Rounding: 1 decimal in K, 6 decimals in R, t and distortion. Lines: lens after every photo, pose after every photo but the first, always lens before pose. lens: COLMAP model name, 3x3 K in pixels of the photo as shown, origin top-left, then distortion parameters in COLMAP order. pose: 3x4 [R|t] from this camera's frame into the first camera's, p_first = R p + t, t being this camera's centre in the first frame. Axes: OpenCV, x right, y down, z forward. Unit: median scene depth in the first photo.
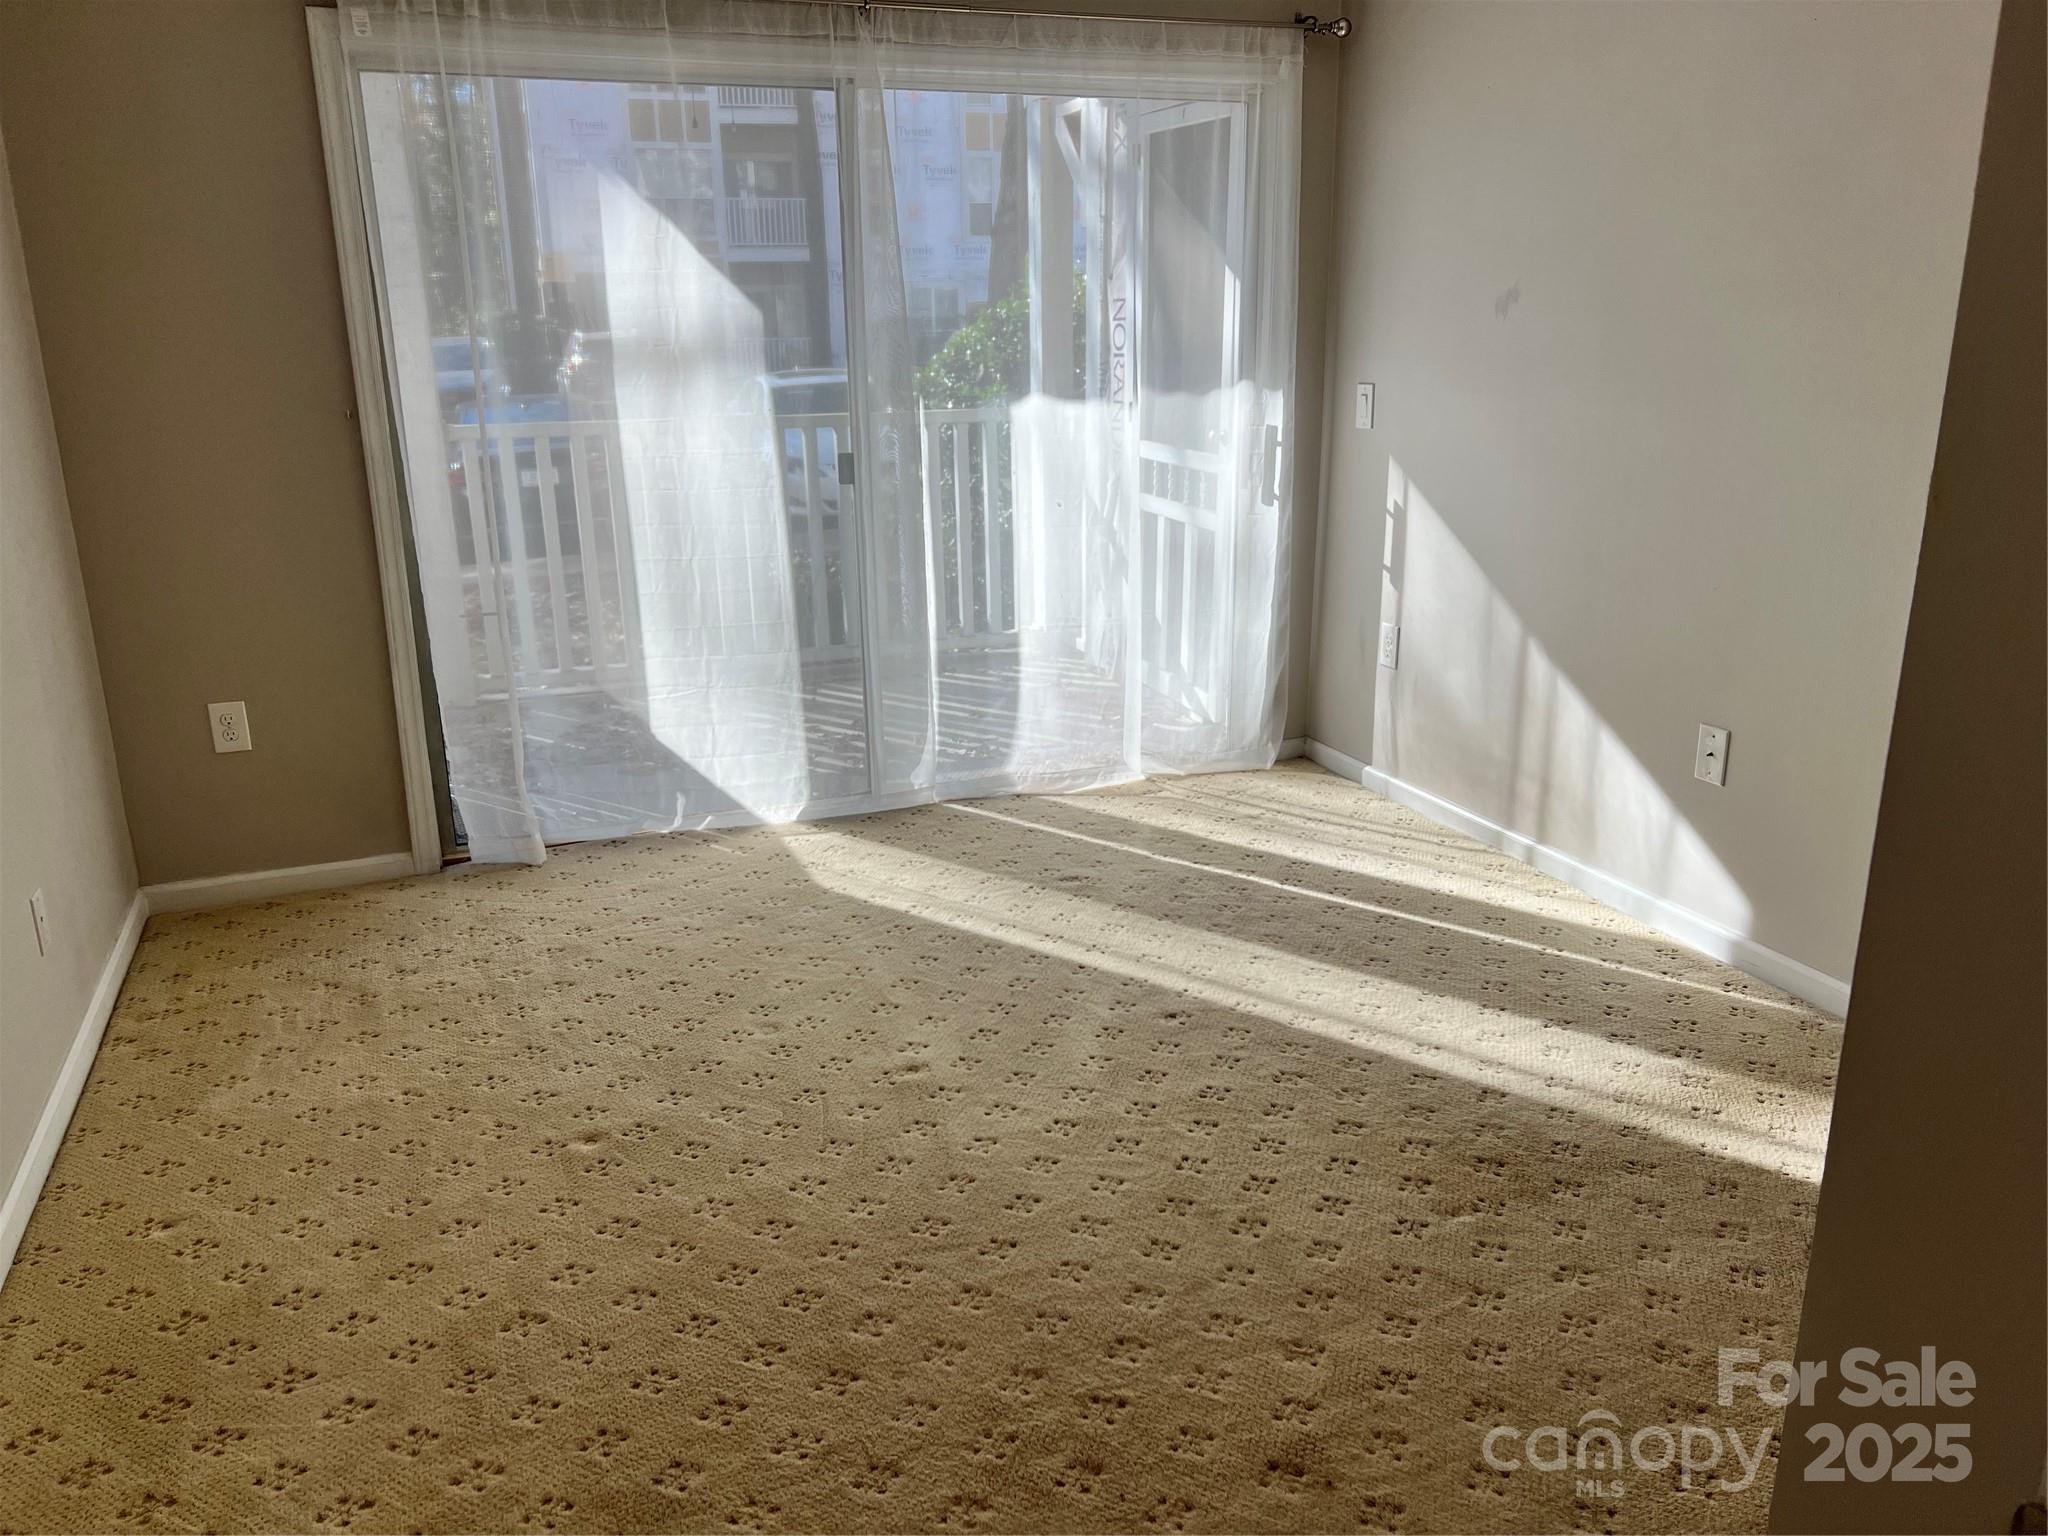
lens RADIAL K [[1538.8, 0, 1030.8], [0, 1538.8, 789.5], [0, 0, 1]] dist [0.055712, -0.095634]
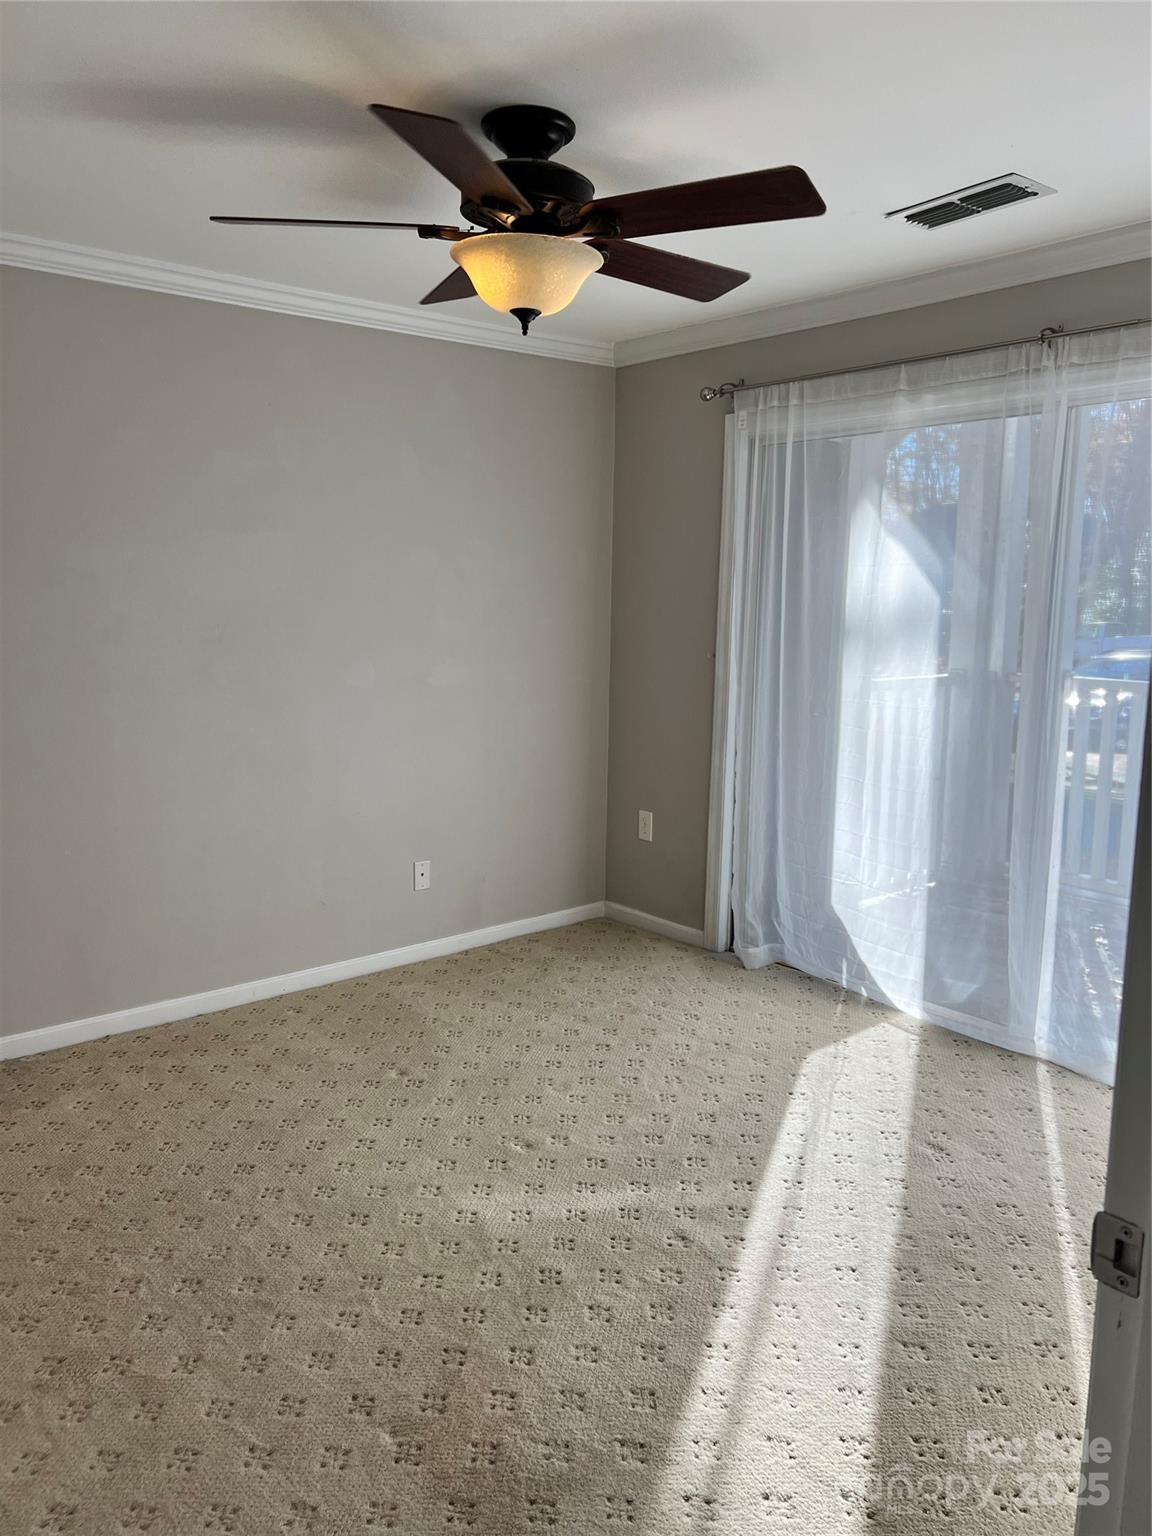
lens RADIAL K [[1154.1, 0, 571.4], [0, 1154.1, 775.7], [0, 0, 1]] dist [0.055712, -0.095634]
pose [[0.294641, 0.169510, -0.940454, 0.636564], [-0.291055, 0.953302, 0.080639, -0.167336], [0.910205, 0.249964, 0.330219, 0.476052]]
